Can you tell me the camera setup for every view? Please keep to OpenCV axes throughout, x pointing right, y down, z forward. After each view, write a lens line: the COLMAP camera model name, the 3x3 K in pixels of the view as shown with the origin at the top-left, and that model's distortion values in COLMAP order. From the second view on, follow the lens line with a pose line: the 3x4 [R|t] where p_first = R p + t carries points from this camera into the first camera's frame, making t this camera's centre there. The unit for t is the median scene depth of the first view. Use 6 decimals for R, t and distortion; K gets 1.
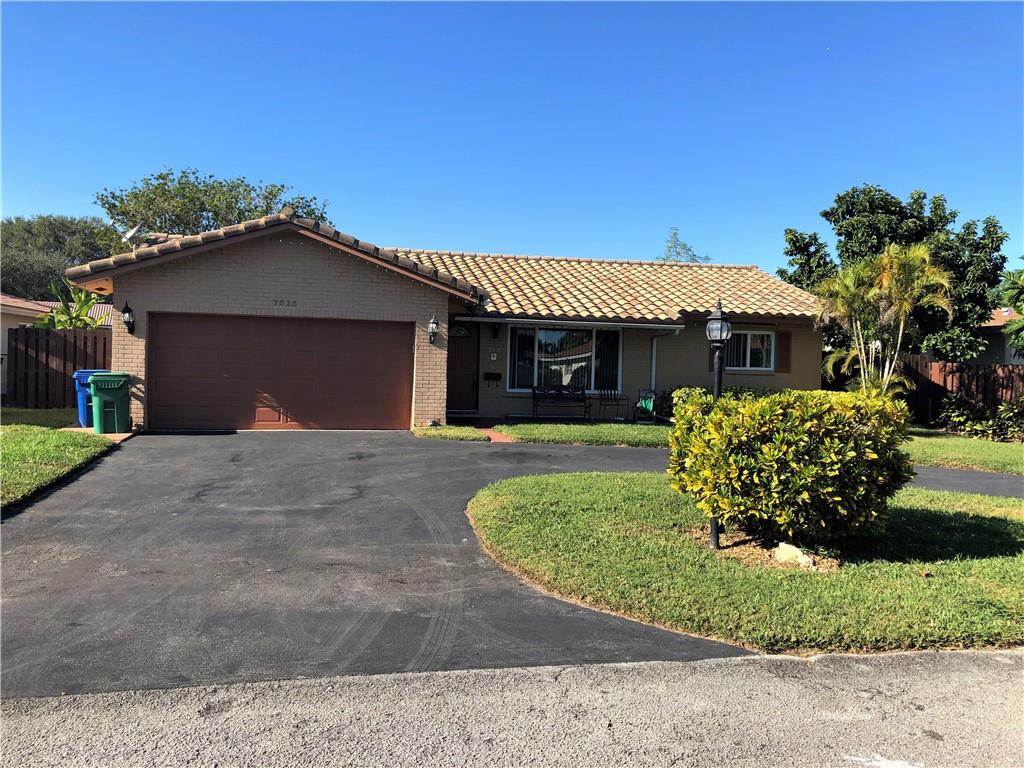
lens RADIAL K [[816.0, 0, 512.0], [0, 816.0, 384.0], [0, 0, 1]] dist [0.057716, -0.001596]
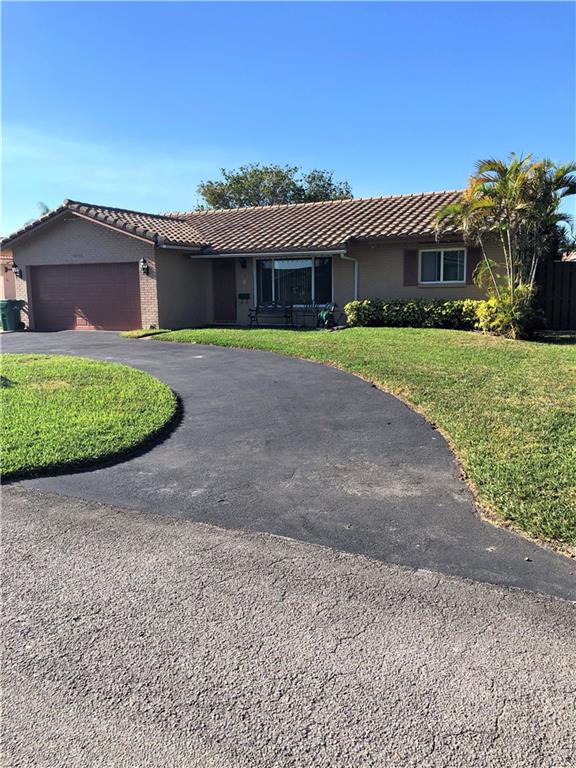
lens RADIAL K [[627.4, 0, 288.0], [0, 627.4, 384.0], [0, 0, 1]] dist [0.001420, -0.000678]
pose [[0.753459, 0.062566, -0.654511, 0.892496], [0.011095, 0.994110, 0.107802, 0.030308], [0.657401, -0.088486, 0.748327, 0.269030]]
